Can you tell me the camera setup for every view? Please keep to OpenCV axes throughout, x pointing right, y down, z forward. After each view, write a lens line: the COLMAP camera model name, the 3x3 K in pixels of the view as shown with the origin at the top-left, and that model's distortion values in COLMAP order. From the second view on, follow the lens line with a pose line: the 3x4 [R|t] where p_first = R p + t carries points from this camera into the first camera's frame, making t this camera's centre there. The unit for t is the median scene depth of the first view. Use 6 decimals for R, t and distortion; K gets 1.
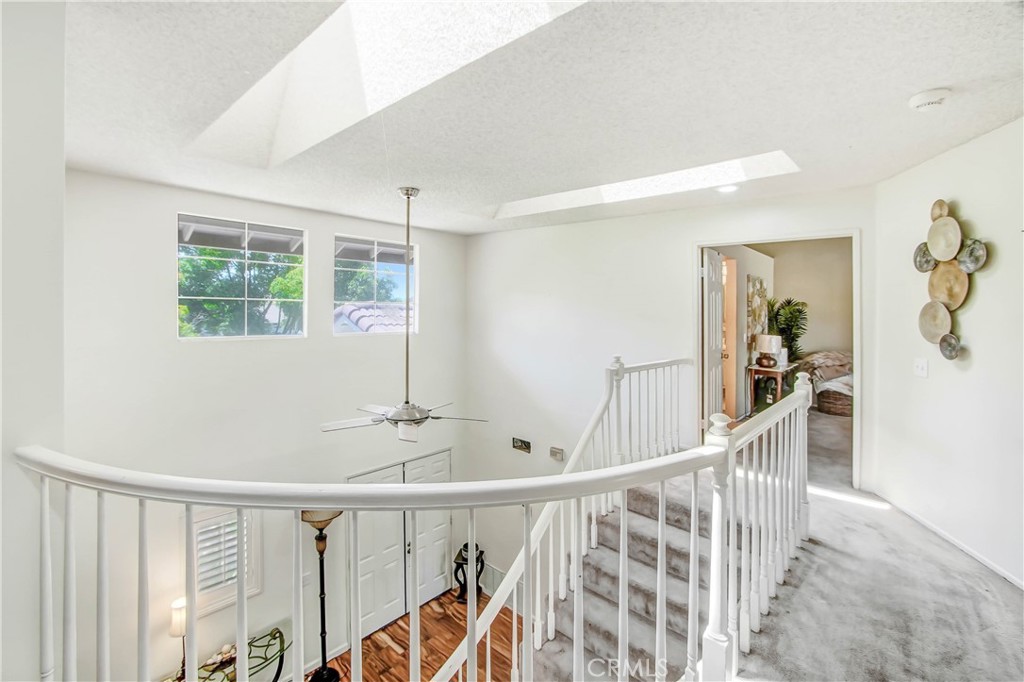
lens RADIAL K [[436.2, 0, 507.2], [0, 436.2, 336.9], [0, 0, 1]] dist [0.000343, -0.000021]
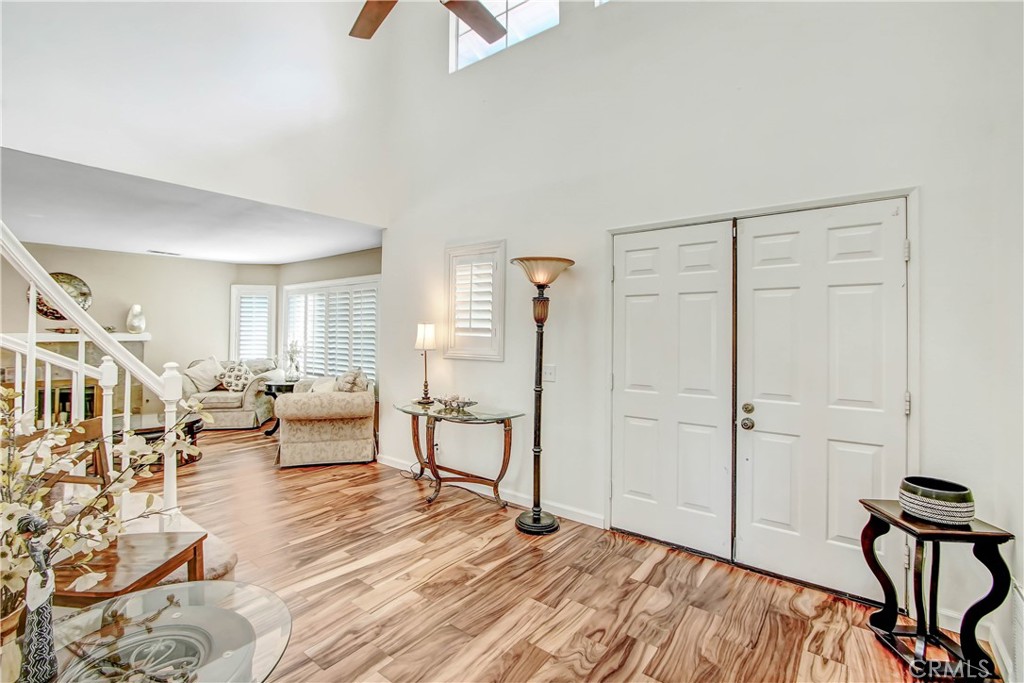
lens RADIAL K [[452.5, 0, 501.0], [0, 452.5, 324.2], [0, 0, 1]] dist [-0.015606, -0.000082]
pose [[0.087676, -0.006353, -0.996129, 0.228585], [-0.047905, 0.998796, -0.010587, 0.457326], [0.994997, 0.048648, 0.087266, 0.794640]]
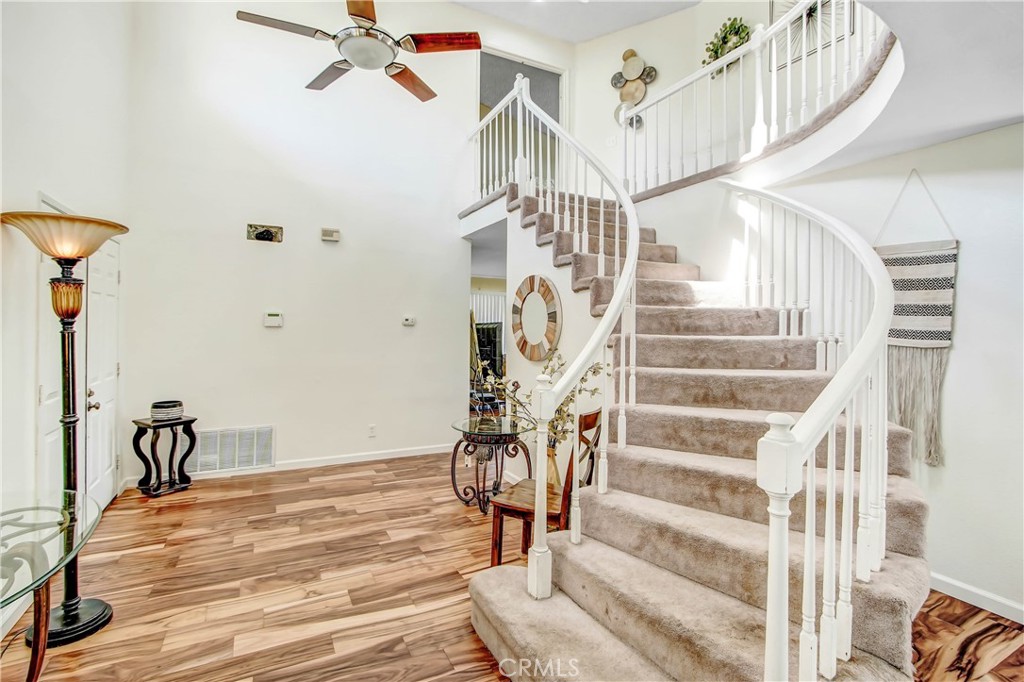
lens RADIAL K [[489.9, 0, 498.9], [0, 489.9, 320.0], [0, 0, 1]] dist [-0.011175, -0.000845]
pose [[0.358319, 0.009890, 0.933547, -0.649912], [0.033526, 0.999163, -0.023454, 0.470972], [-0.932997, 0.039702, 0.357687, 0.388829]]
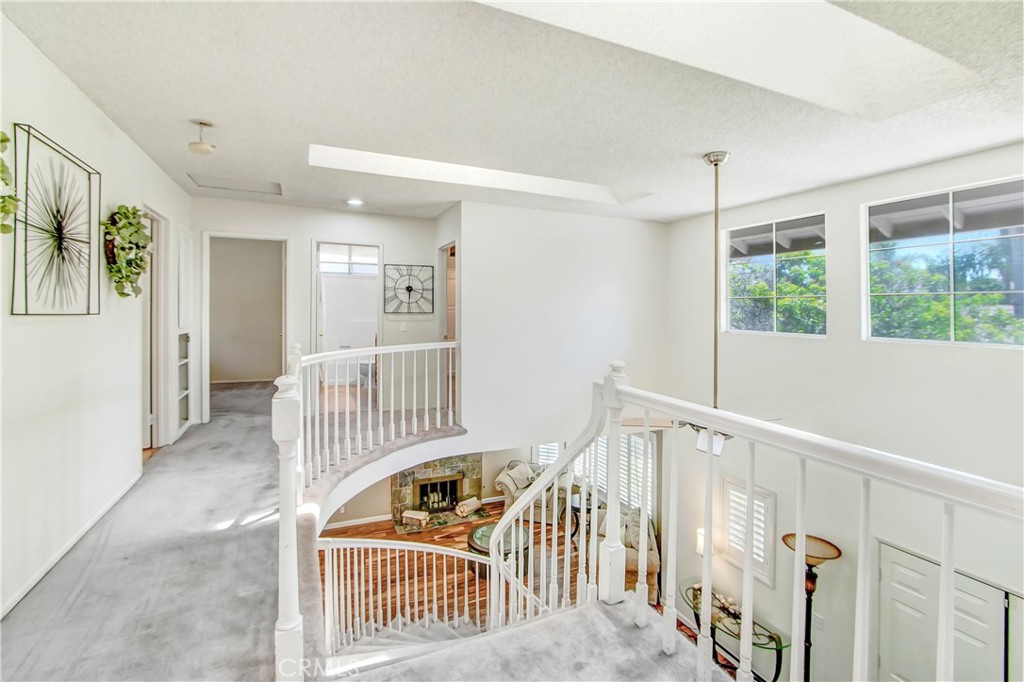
lens RADIAL K [[452.3, 0, 509.5], [0, 452.3, 308.9], [0, 0, 1]] dist [-0.017832, -0.000094]
pose [[-0.395358, -0.002480, -0.918524, 0.537836], [-0.039494, 0.999117, 0.014301, -0.040568], [0.917678, 0.041930, -0.395107, 0.707269]]
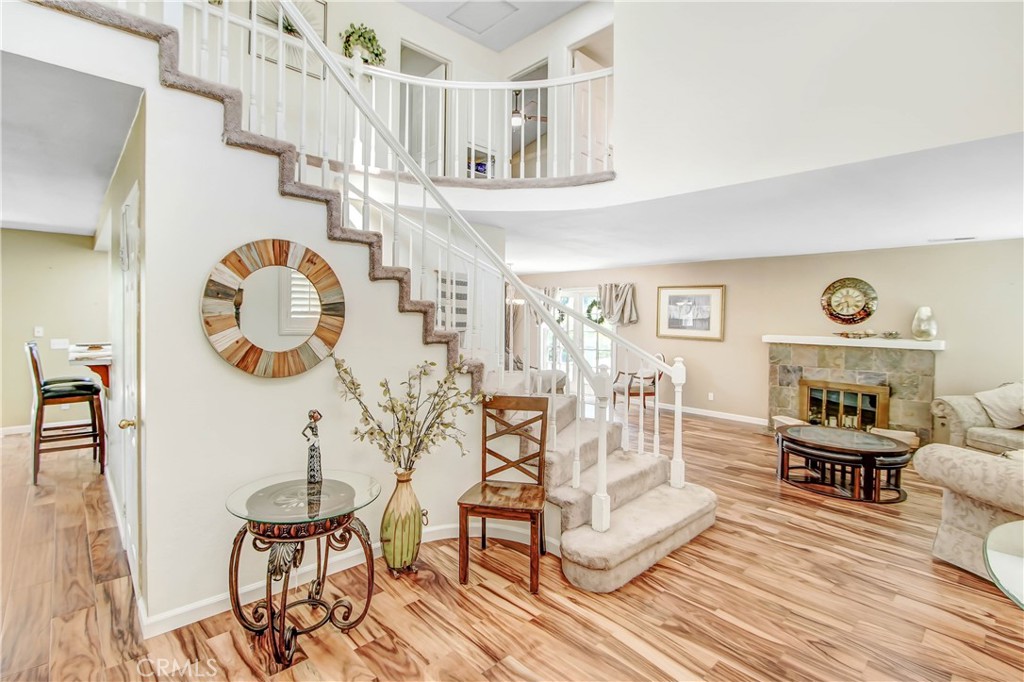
lens RADIAL K [[489.9, 0, 498.9], [0, 489.9, 320.0], [0, 0, 1]] dist [-0.011175, -0.000845]
pose [[-0.997541, -0.020943, 0.066884, -0.163527], [-0.017941, 0.998818, 0.045168, 0.437835], [-0.067751, 0.043857, -0.996738, 1.063921]]
